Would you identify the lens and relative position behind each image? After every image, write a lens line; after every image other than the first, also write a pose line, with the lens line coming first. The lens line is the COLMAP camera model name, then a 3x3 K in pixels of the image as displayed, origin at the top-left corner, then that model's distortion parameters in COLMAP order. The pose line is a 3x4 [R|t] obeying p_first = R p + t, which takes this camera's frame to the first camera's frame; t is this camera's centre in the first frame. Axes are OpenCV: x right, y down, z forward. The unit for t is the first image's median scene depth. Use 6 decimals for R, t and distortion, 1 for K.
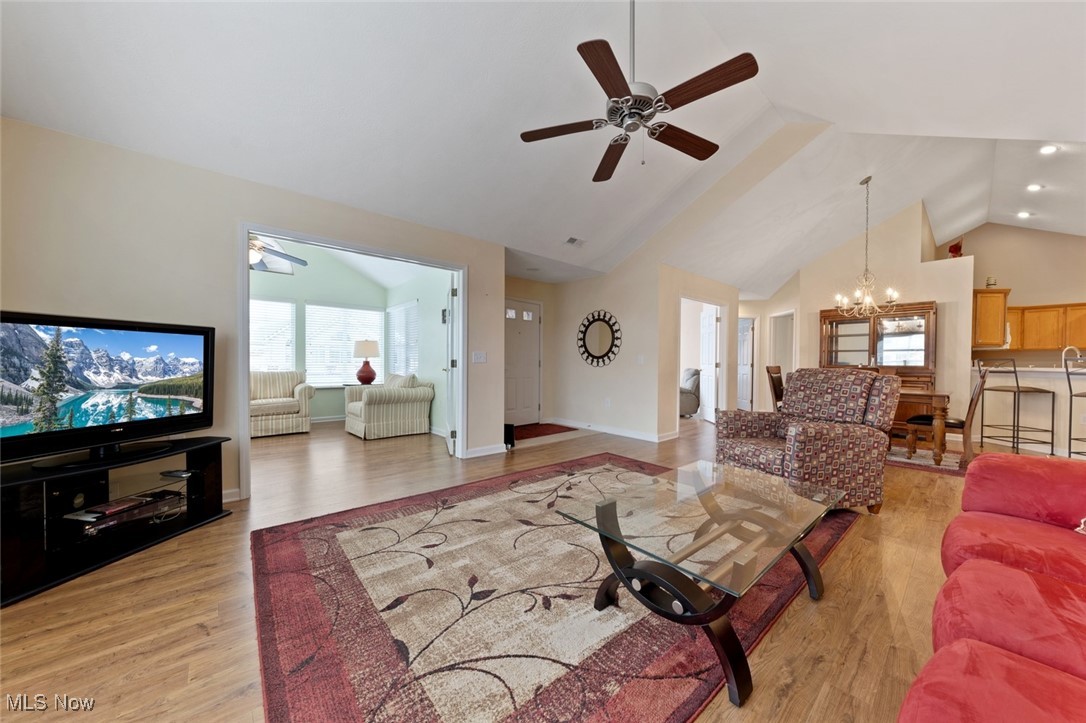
lens RADIAL K [[366.4, 0, 542.1], [0, 366.4, 366.1], [0, 0, 1]] dist [-0.004697, 0.000671]
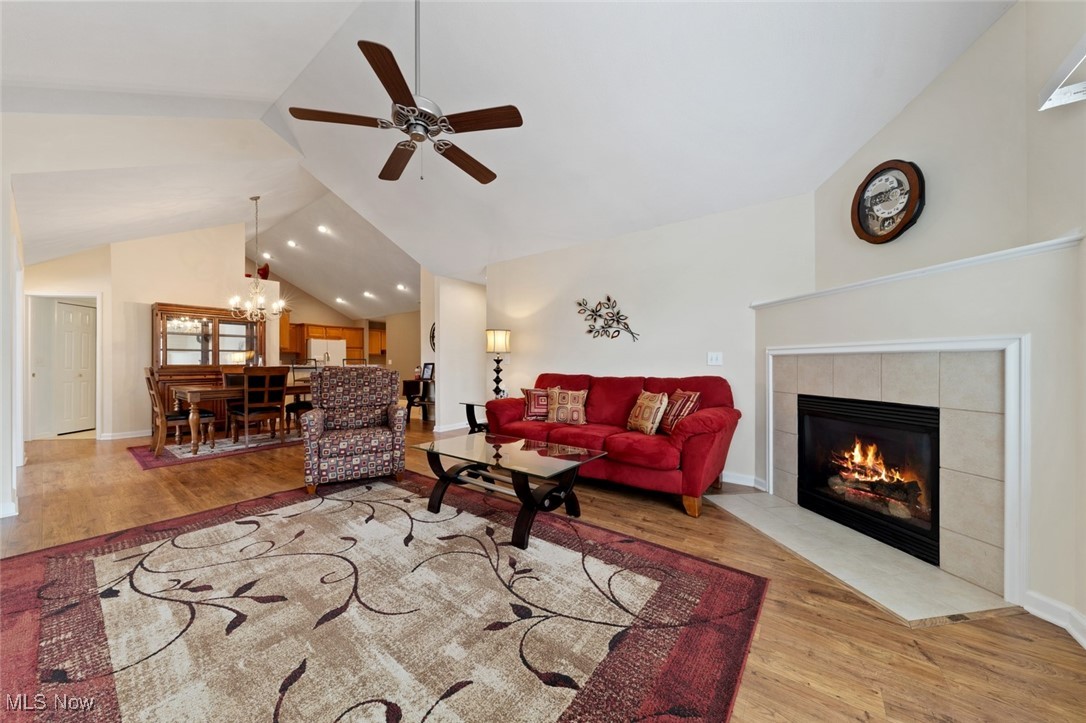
lens RADIAL K [[366.4, 0, 534.6], [0, 366.4, 360.9], [0, 0, 1]] dist [-0.004697, 0.000671]
pose [[-0.186267, -0.003344, 0.982493, -0.780537], [0.013402, 0.999893, 0.005944, -0.017824], [-0.982408, 0.014274, -0.186203, 0.810151]]
